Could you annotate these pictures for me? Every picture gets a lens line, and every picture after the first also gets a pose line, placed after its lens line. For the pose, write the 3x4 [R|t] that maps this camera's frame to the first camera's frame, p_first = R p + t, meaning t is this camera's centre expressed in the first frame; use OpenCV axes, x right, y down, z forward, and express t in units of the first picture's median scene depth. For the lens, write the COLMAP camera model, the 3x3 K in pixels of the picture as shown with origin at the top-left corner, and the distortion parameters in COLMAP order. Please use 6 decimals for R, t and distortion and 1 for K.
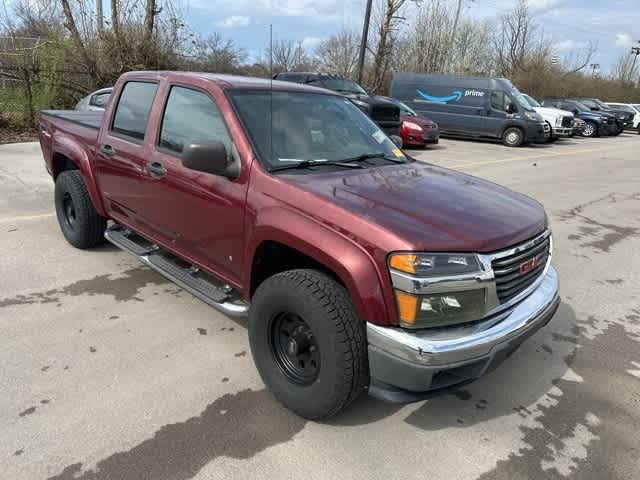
lens RADIAL K [[449.4, 0, 318.9], [0, 449.4, 242.4], [0, 0, 1]] dist [0.028121, -0.032806]
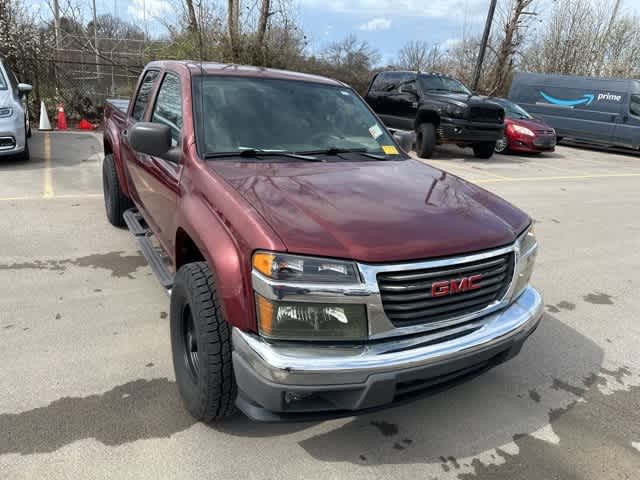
lens RADIAL K [[449.4, 0, 317.5], [0, 449.4, 241.8], [0, 0, 1]] dist [0.028121, -0.032806]
pose [[0.961620, 0.099400, -0.255746, 0.319245], [-0.100895, 0.994870, 0.007303, -0.008361], [0.255160, 0.018781, 0.966717, 0.107979]]
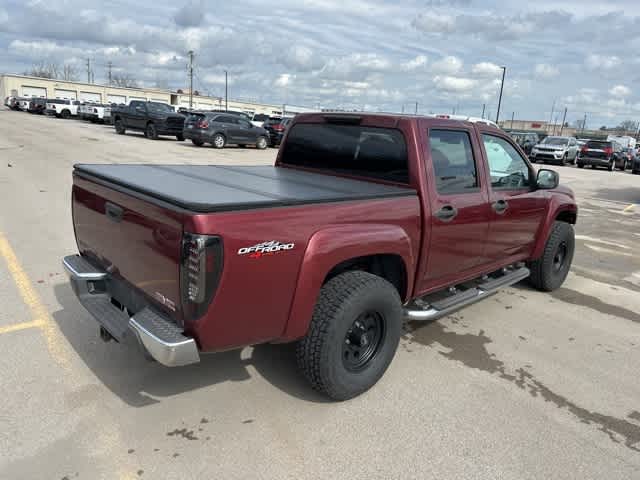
lens RADIAL K [[449.4, 0, 320.6], [0, 449.4, 242.4], [0, 0, 1]] dist [0.028121, -0.032806]
pose [[0.033699, -0.314047, 0.948809, -1.560322], [0.252253, 0.921285, 0.295978, -0.554319], [-0.967074, 0.229366, 0.110266, 1.379446]]
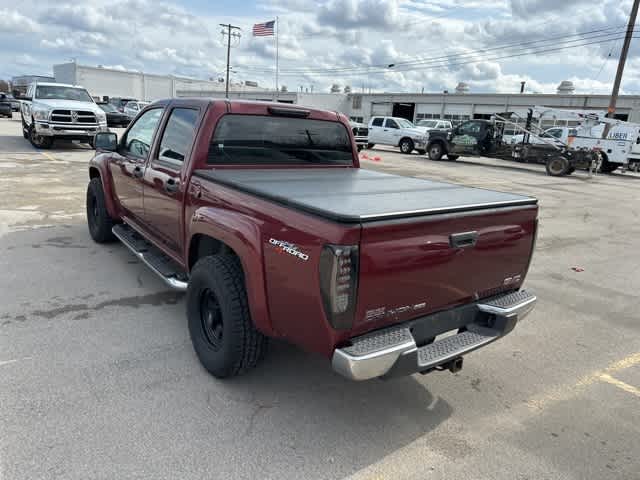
lens RADIAL K [[449.4, 0, 314.7], [0, 449.4, 243.1], [0, 0, 1]] dist [0.028121, -0.032806]
pose [[-0.977493, -0.173169, 0.120499, -0.664391], [-0.075595, 0.820747, 0.566269, -0.867358], [-0.196960, 0.544414, -0.815365, 2.466138]]
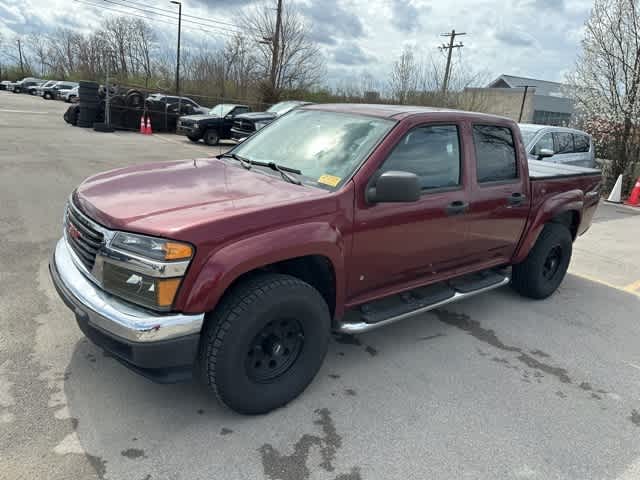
lens RADIAL K [[449.4, 0, 322.0], [0, 449.4, 239.2], [0, 0, 1]] dist [0.028121, -0.032806]
pose [[-0.111533, 0.207096, -0.971942, 1.089332], [-0.400957, 0.885524, 0.234693, -0.319870], [0.909282, 0.415883, -0.015728, 1.168915]]
